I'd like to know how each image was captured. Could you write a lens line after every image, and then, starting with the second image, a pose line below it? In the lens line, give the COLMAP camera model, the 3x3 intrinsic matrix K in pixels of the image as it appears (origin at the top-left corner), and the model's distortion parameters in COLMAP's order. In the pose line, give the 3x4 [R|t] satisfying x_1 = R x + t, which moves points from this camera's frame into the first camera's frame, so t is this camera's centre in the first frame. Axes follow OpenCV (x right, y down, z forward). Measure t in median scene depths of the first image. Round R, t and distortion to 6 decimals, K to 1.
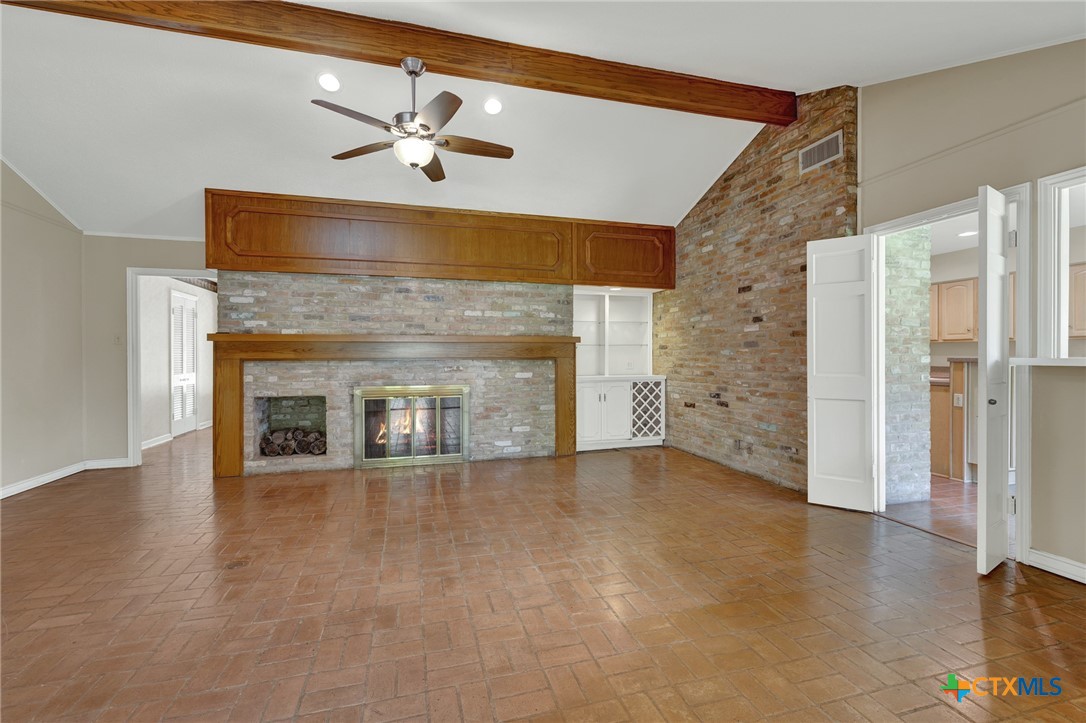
lens RADIAL K [[465.4, 0, 538.0], [0, 465.4, 360.5], [0, 0, 1]] dist [0.000187, 0.000185]
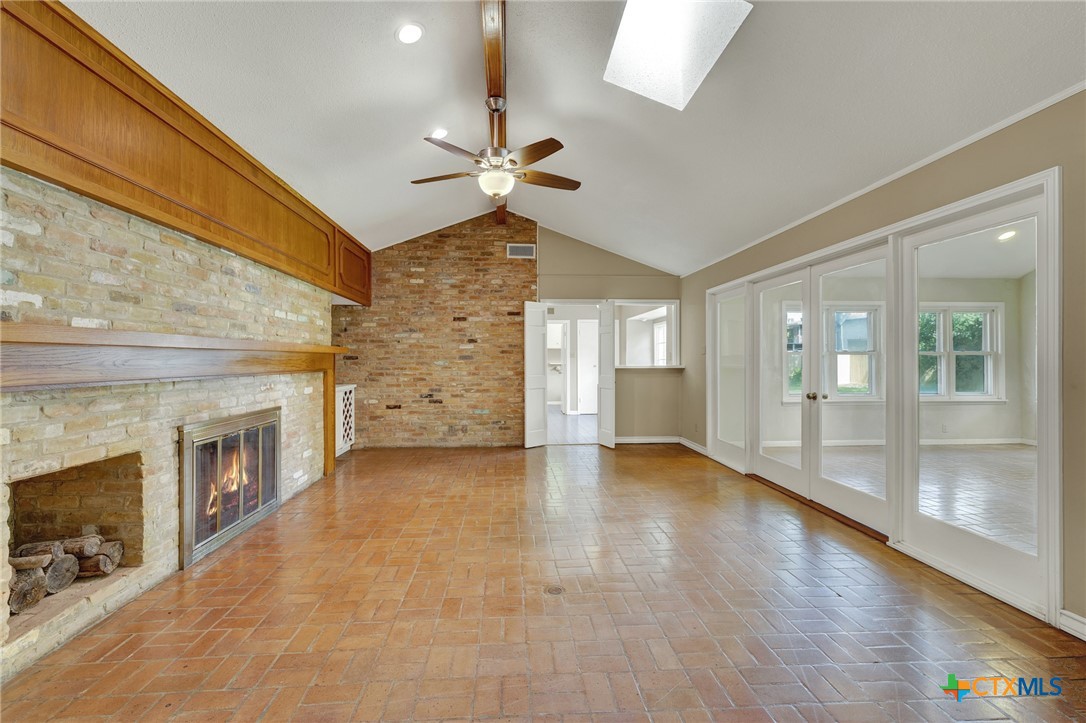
lens RADIAL K [[465.4, 0, 538.0], [0, 465.4, 360.5], [0, 0, 1]] dist [0.000187, 0.000185]
pose [[0.202777, -0.000782, 0.979225, -0.890316], [0.013045, 0.999913, -0.001903, -0.018696], [-0.979138, 0.013160, 0.202770, 0.463066]]
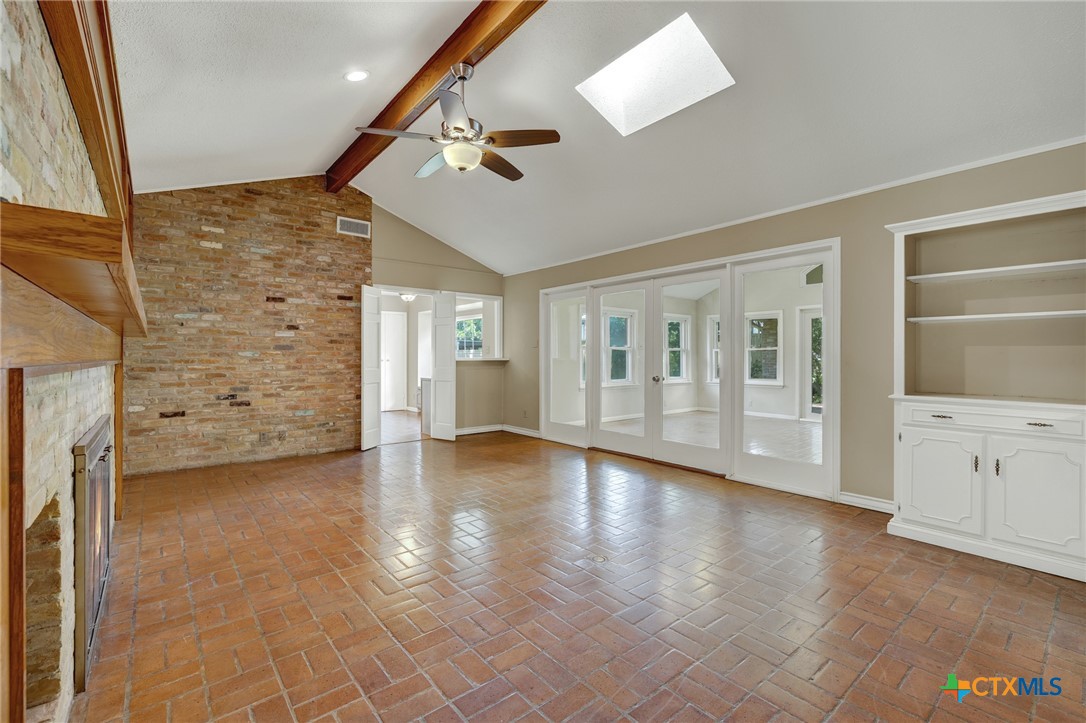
lens RADIAL K [[465.4, 0, 538.0], [0, 465.4, 360.5], [0, 0, 1]] dist [0.000187, 0.000185]
pose [[-0.405303, -0.004104, 0.914173, -0.853605], [0.011007, 0.999896, 0.009369, -0.005400], [-0.914116, 0.013860, -0.405215, 0.853543]]
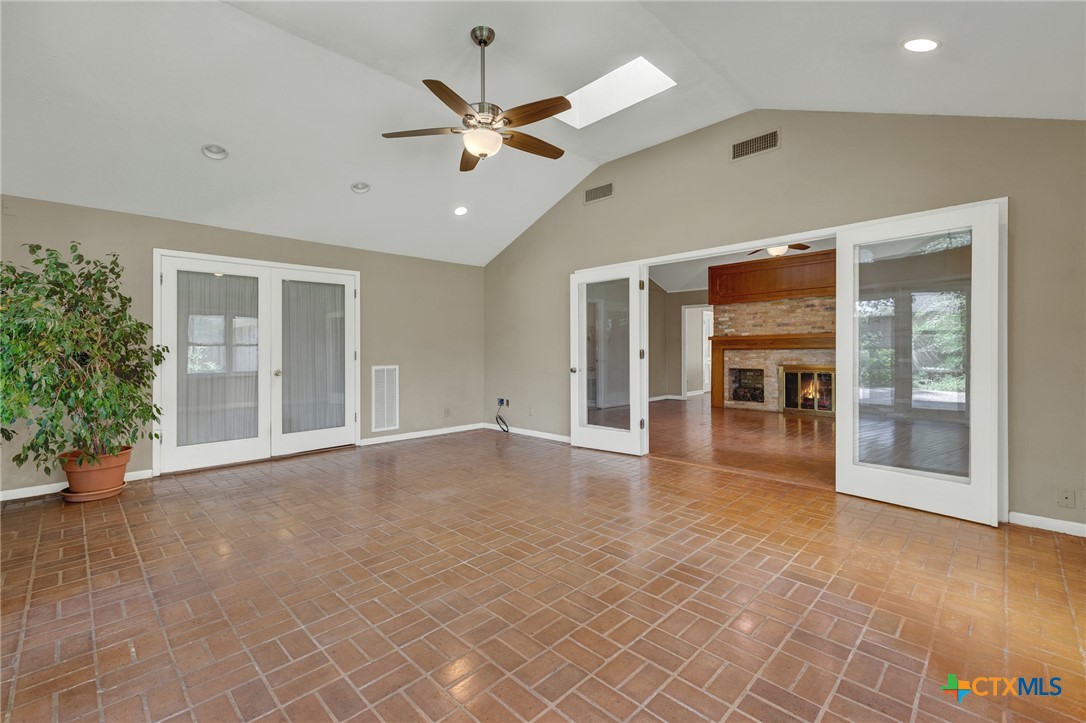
lens RADIAL K [[472.4, 0, 541.9], [0, 472.4, 365.8], [0, 0, 1]] dist [-0.003285, -0.000182]
pose [[0.489419, 0.025848, -0.871665, 0.722949], [-0.000581, 0.999570, 0.029314, 0.010292], [0.872048, -0.013840, 0.489224, -0.644502]]
